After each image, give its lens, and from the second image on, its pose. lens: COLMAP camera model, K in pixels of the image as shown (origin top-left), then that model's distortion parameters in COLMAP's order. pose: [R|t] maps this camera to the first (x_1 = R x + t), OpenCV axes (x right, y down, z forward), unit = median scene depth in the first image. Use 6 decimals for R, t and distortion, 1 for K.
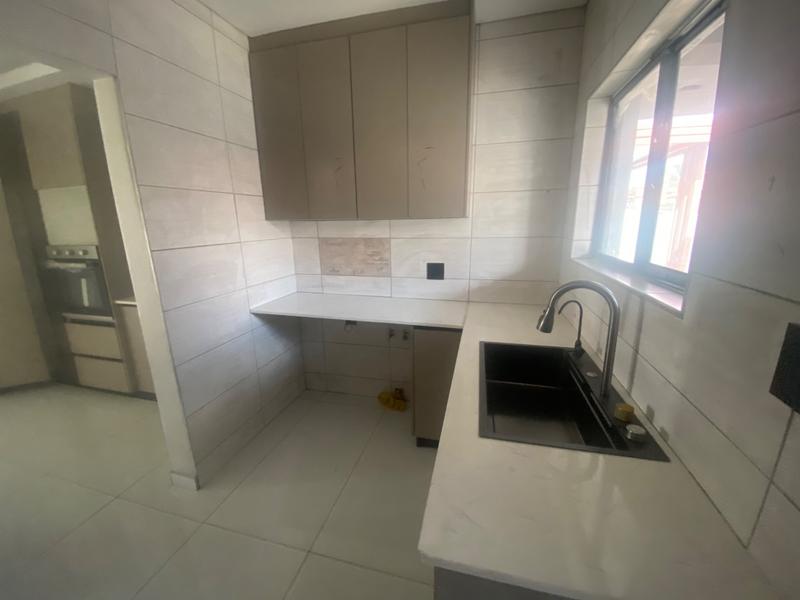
lens RADIAL K [[322.8, 0, 395.3], [0, 322.8, 299.0], [0, 0, 1]] dist [0.020072, -0.021927]
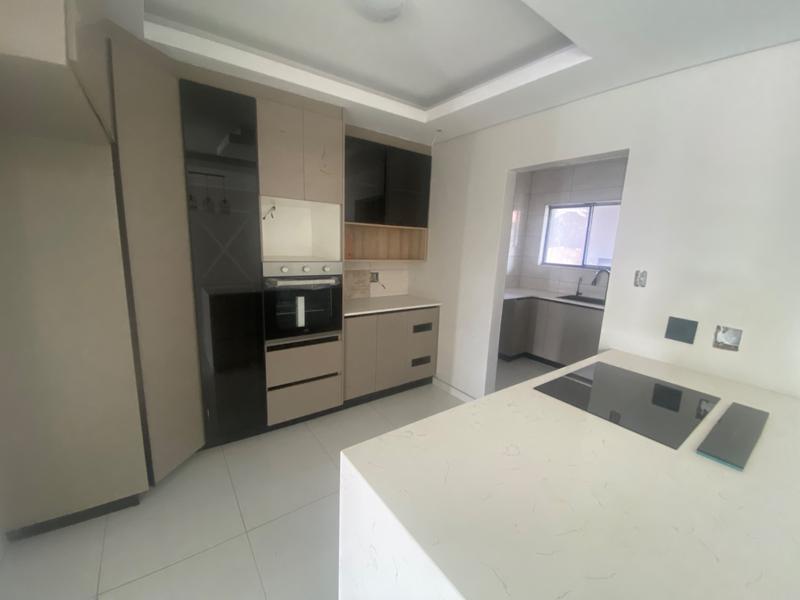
lens RADIAL K [[322.8, 0, 395.3], [0, 322.8, 299.0], [0, 0, 1]] dist [0.020072, -0.021927]
pose [[0.628551, -0.093880, 0.772081, -1.591371], [0.129556, 0.991457, 0.015083, -0.035387], [-0.766902, 0.090547, 0.635345, 0.204239]]
